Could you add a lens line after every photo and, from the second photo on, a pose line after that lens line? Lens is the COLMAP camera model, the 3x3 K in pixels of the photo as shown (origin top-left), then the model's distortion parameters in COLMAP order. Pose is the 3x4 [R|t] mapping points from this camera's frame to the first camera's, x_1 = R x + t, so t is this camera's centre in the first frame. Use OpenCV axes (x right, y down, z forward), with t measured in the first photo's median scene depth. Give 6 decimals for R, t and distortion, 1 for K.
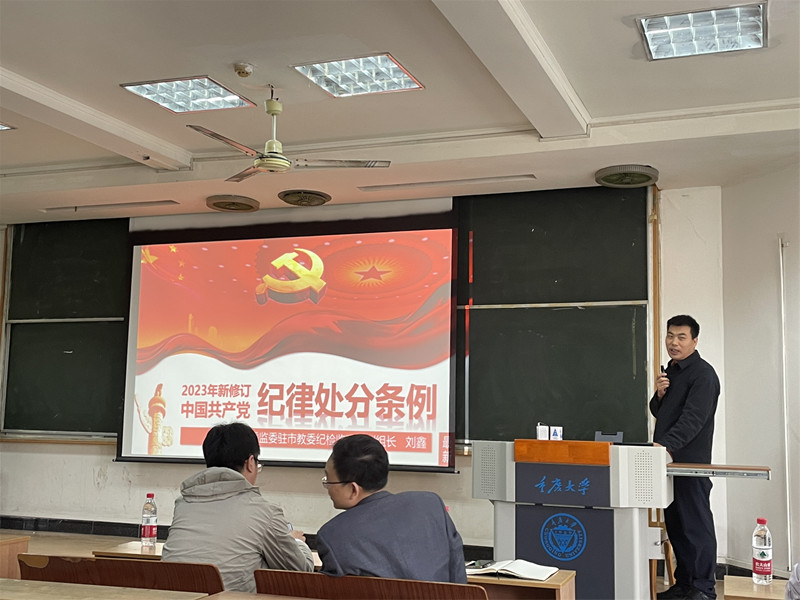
lens RADIAL K [[994.8, 0, 400.7], [0, 994.8, 298.3], [0, 0, 1]] dist [-0.040704, 0.000000]
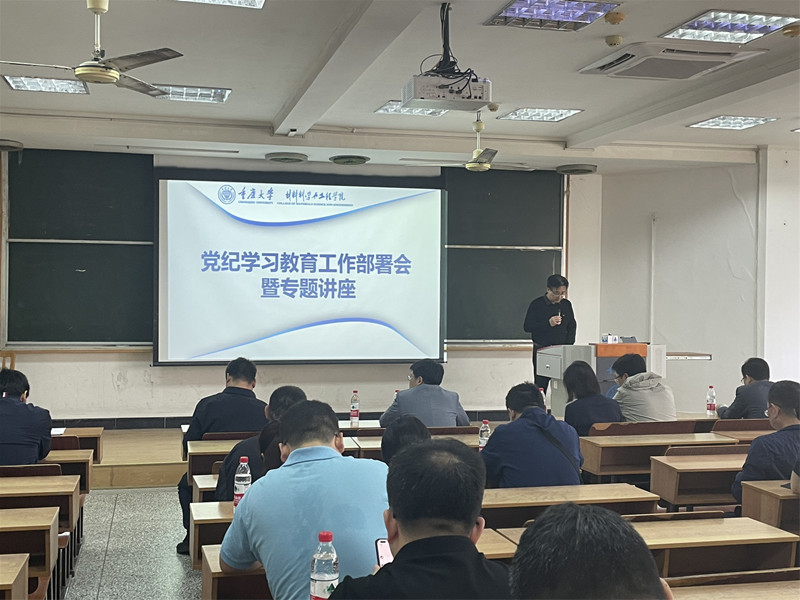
lens RADIAL K [[994.8, 0, 398.9], [0, 994.8, 300.5], [0, 0, 1]] dist [-0.040704, 0.000000]
pose [[0.828983, -0.012595, 0.559132, -0.697602], [-0.061936, 0.991530, 0.114162, -0.063964], [-0.555834, -0.129269, 0.821181, -0.114002]]
